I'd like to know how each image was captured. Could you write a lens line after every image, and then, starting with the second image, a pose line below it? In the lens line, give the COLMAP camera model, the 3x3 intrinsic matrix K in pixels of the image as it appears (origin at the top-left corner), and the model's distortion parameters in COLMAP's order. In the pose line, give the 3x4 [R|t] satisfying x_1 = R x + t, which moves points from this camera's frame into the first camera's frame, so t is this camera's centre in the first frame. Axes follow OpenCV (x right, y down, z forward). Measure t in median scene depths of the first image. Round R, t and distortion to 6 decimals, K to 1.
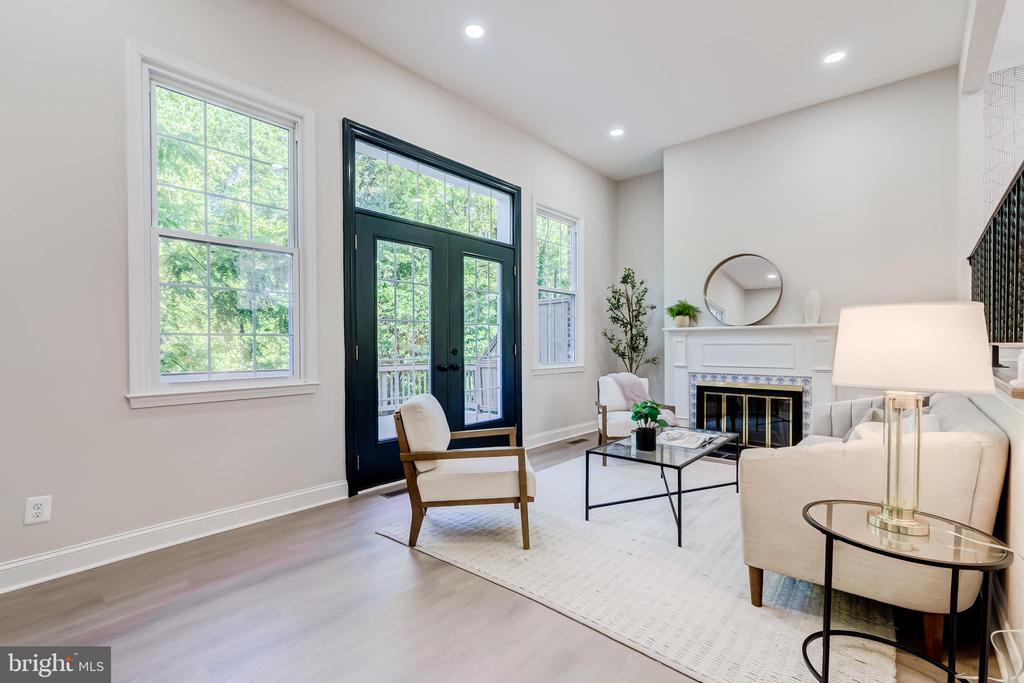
lens RADIAL K [[463.2, 0, 508.3], [0, 463.2, 347.7], [0, 0, 1]] dist [-0.001946, -0.000065]
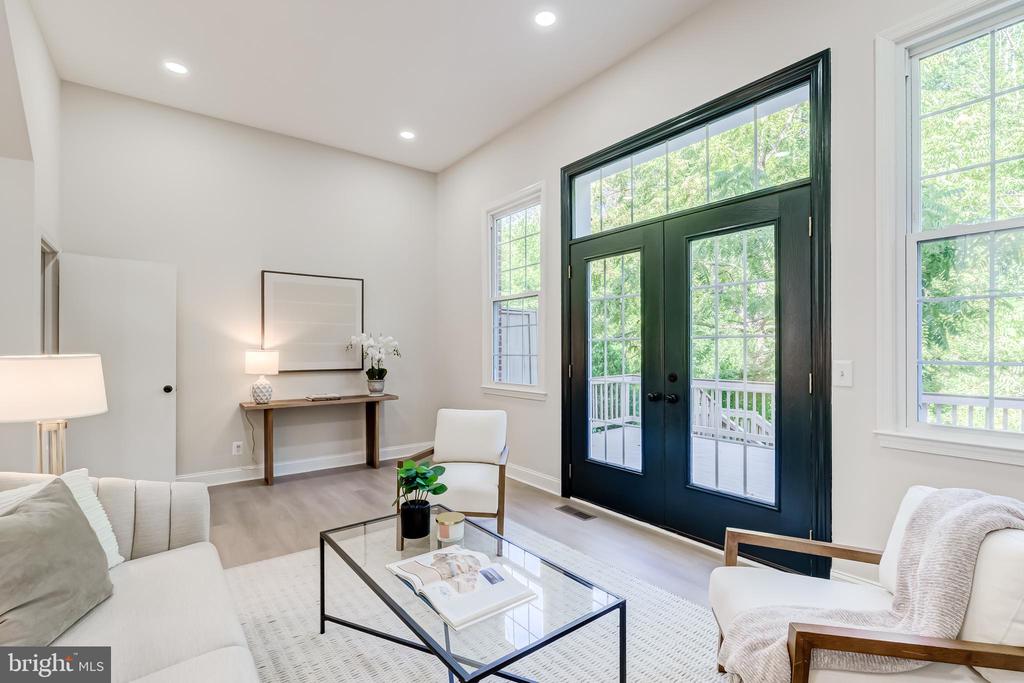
lens RADIAL K [[483.6, 0, 512.0], [0, 483.6, 341.5], [0, 0, 1]] dist [0.018738, -0.000003]
pose [[-0.208009, -0.001444, -0.978126, 0.715934], [0.003451, 0.999992, -0.002210, -0.049704], [0.978121, -0.003835, -0.208003, 0.942156]]
